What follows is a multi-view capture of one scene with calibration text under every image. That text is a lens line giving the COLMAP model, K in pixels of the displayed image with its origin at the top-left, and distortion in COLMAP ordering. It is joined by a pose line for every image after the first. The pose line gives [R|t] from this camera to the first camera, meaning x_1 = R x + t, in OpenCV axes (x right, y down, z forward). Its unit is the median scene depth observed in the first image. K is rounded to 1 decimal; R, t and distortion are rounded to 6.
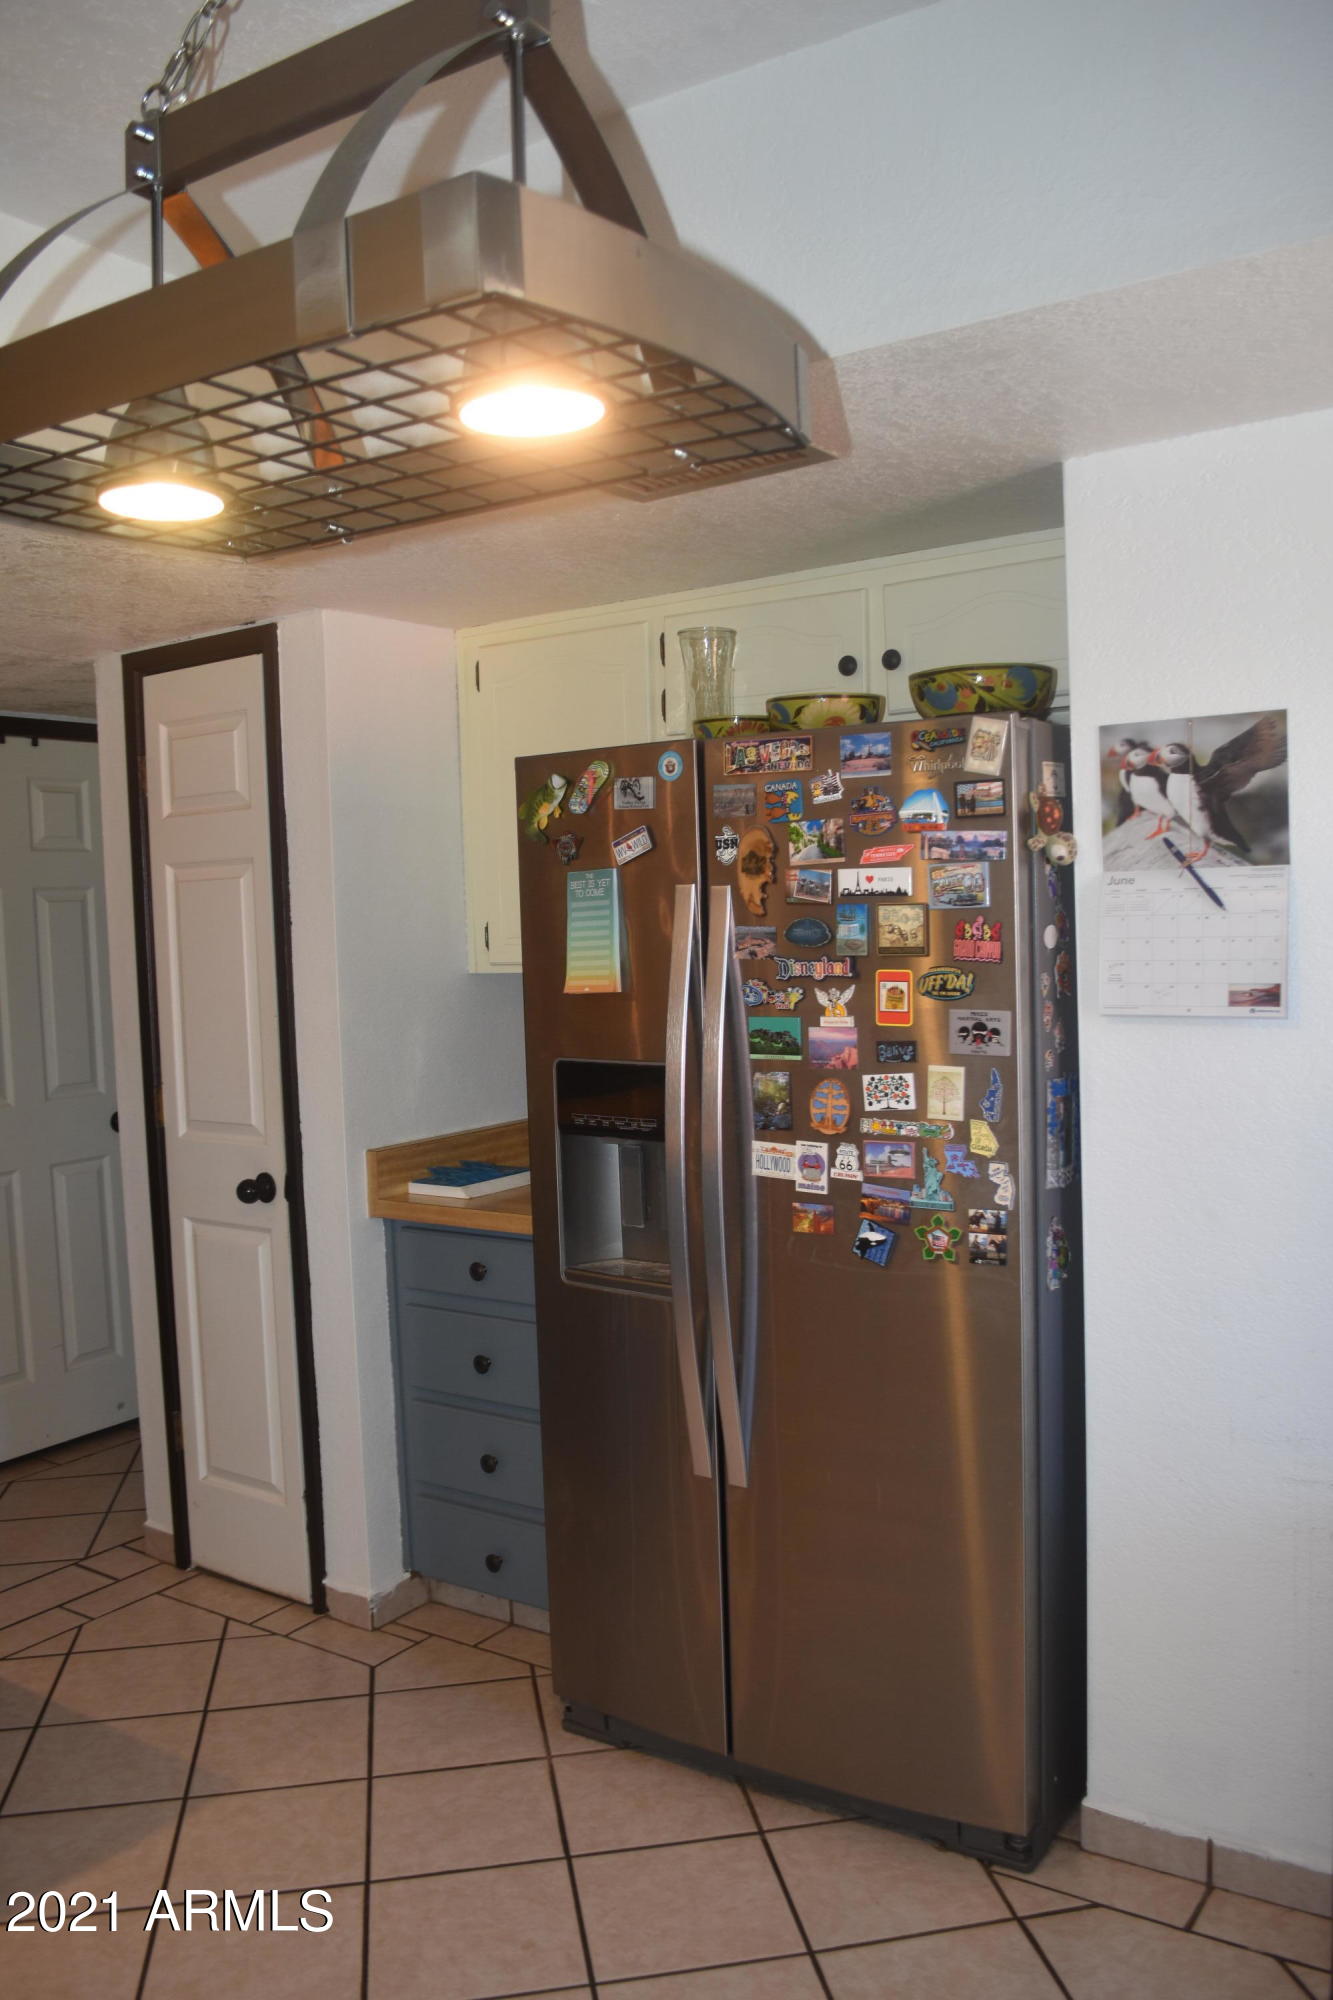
lens RADIAL K [[1580.8, 0, 666.5], [0, 1580.8, 1000.0], [0, 0, 1]] dist [-0.089686, 0.016240]
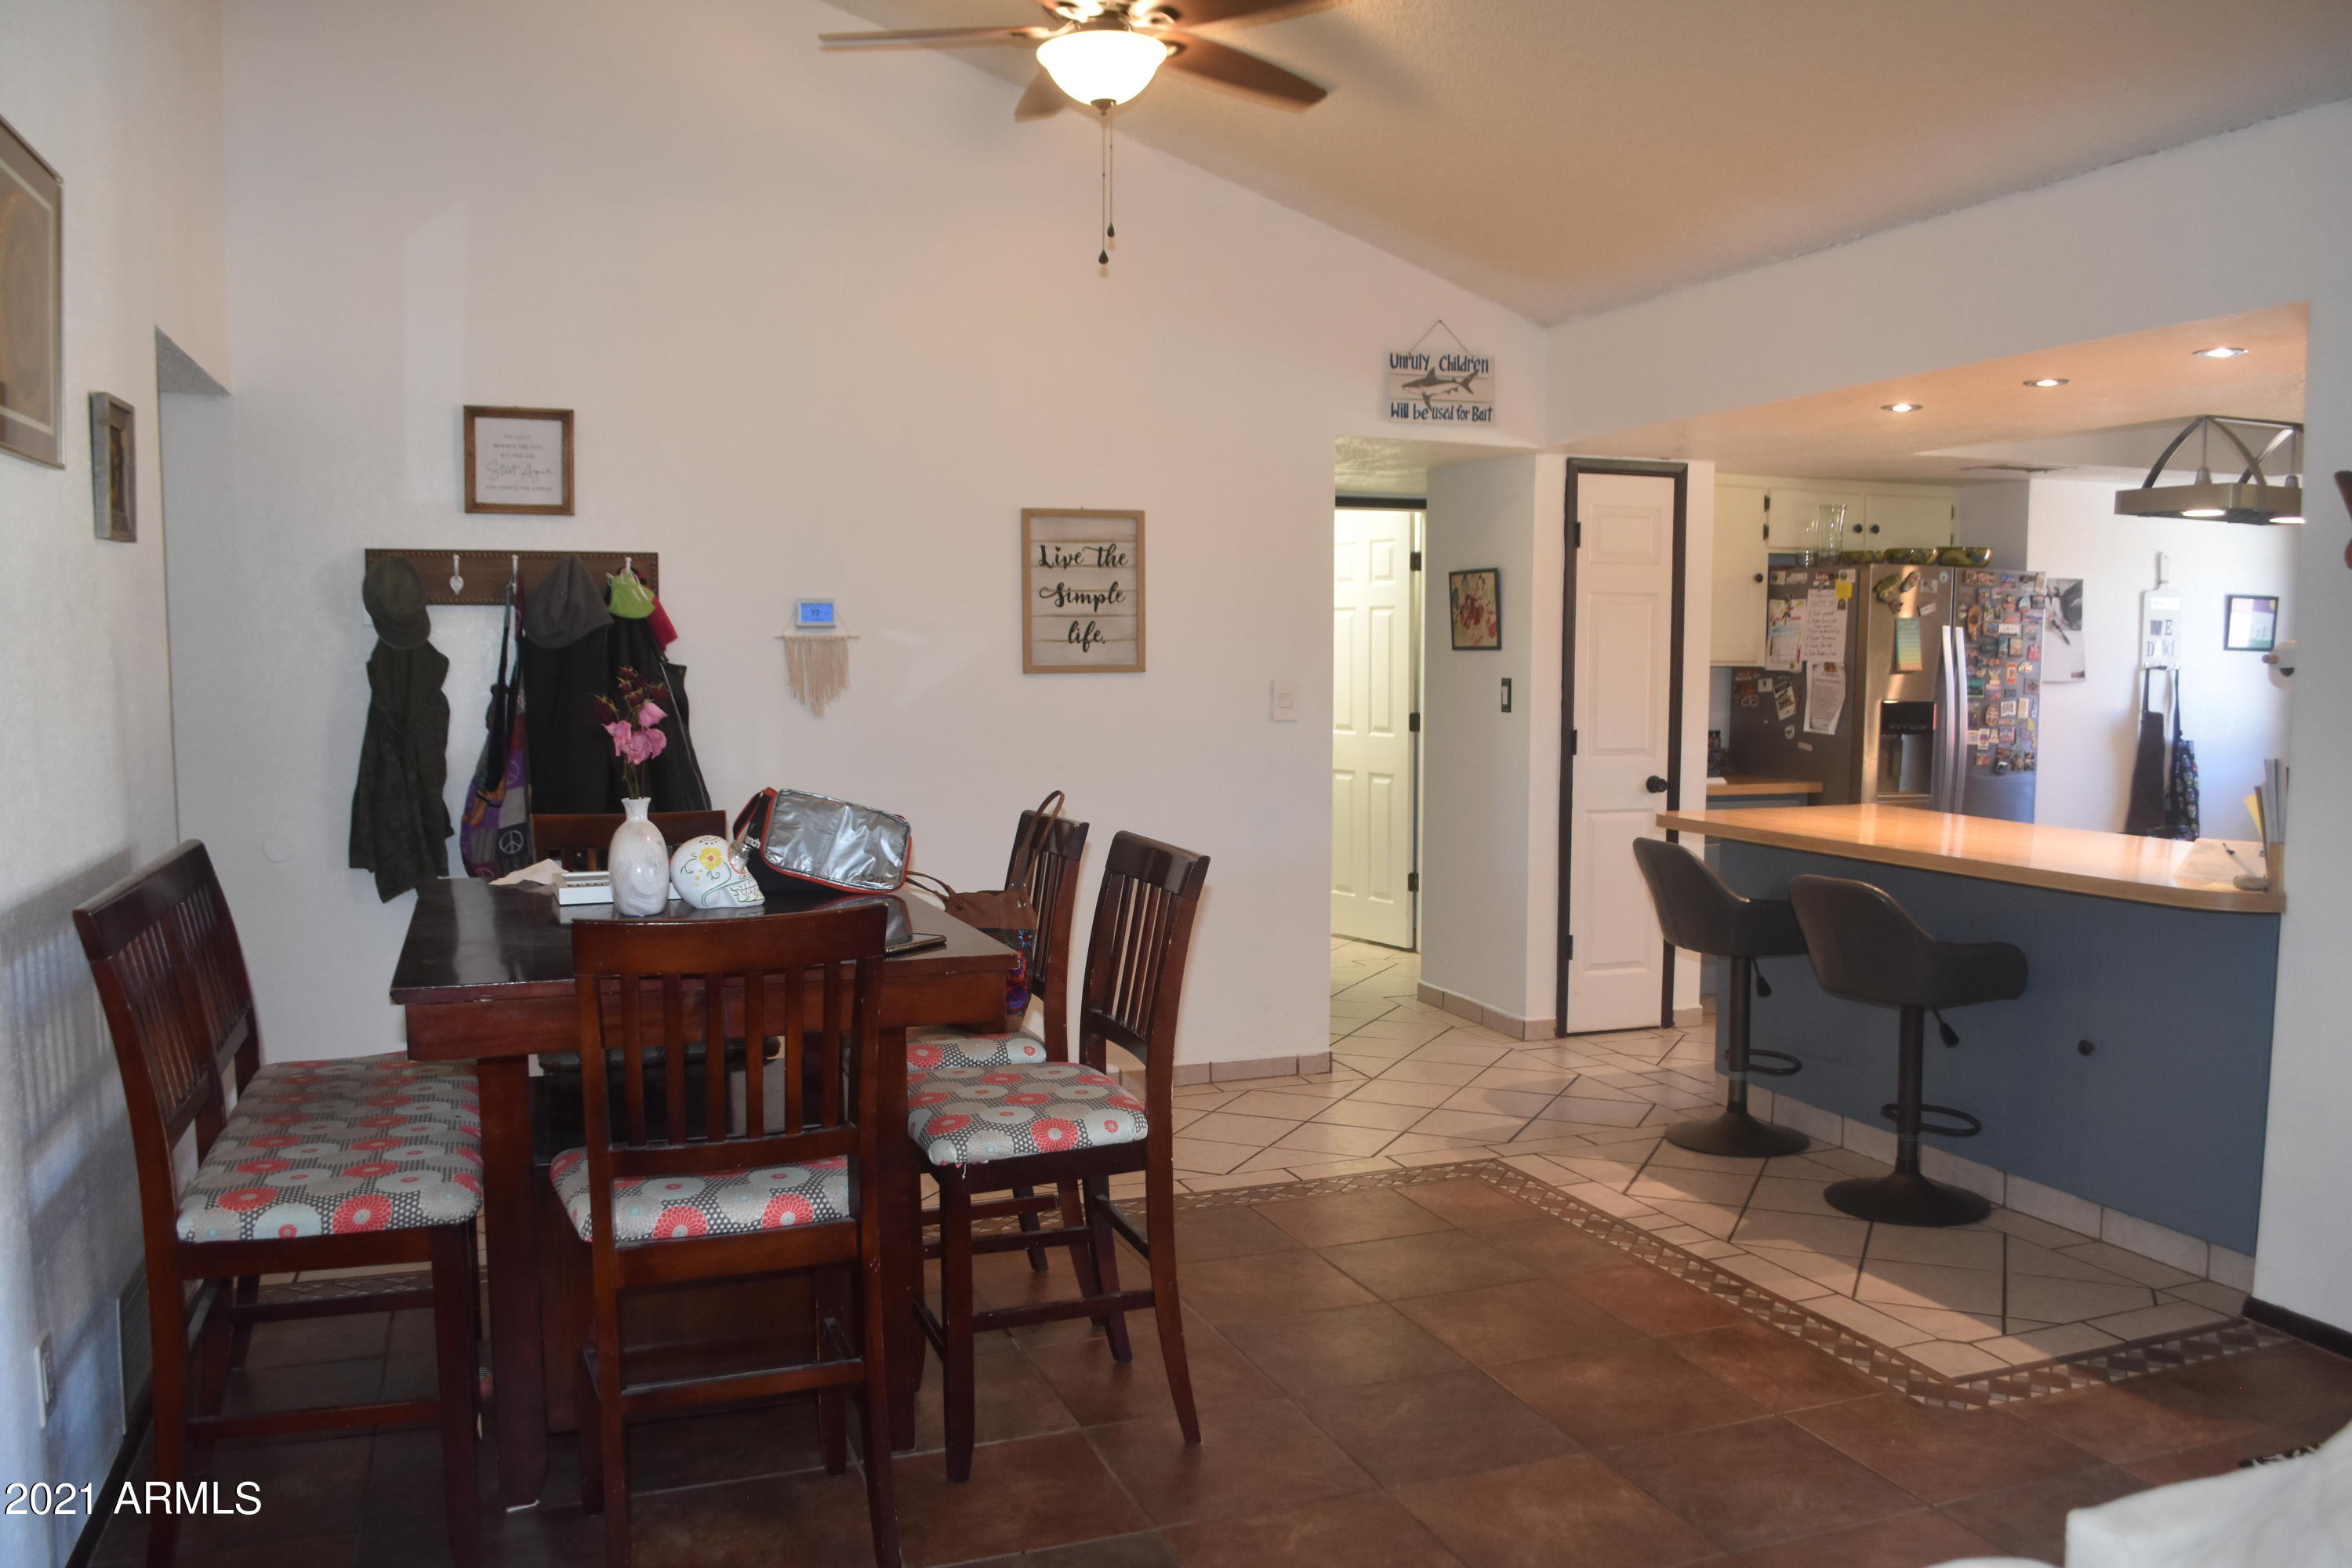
lens RADIAL K [[1859.0, 0, 1179.9], [0, 1859.0, 851.5], [0, 0, 1]] dist [-0.089686, 0.016240]
pose [[0.586768, -0.044737, 0.808519, -3.129202], [0.027473, 0.998998, 0.035339, 0.149622], [-0.809289, 0.001476, 0.587409, 0.316002]]
